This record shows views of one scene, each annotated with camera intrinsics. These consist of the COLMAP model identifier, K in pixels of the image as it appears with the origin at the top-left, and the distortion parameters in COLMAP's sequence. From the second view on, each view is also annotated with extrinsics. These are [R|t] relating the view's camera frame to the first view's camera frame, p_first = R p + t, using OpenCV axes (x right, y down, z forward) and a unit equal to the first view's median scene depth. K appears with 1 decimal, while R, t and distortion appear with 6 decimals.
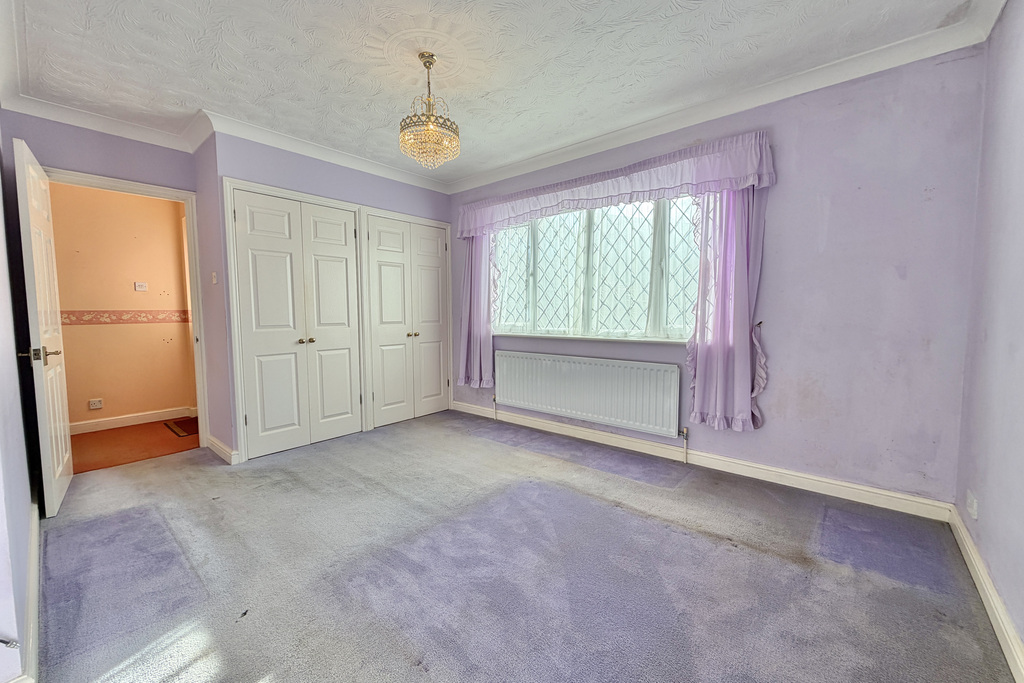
lens RADIAL K [[409.0, 0, 509.8], [0, 409.0, 341.1], [0, 0, 1]] dist [-0.001603, -0.000081]
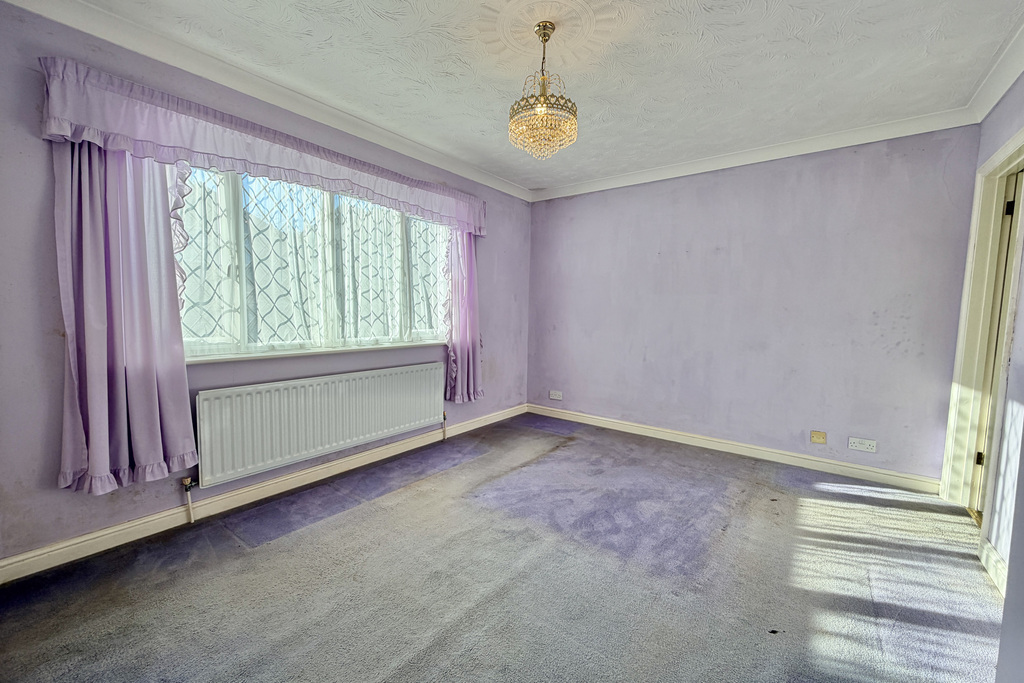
lens RADIAL K [[409.0, 0, 509.8], [0, 409.0, 341.1], [0, 0, 1]] dist [-0.001603, -0.000081]
pose [[-0.056568, -0.068003, 0.996080, -0.666715], [0.058220, 0.995755, 0.071287, -0.065801], [-0.996700, 0.062024, -0.052369, 0.705382]]
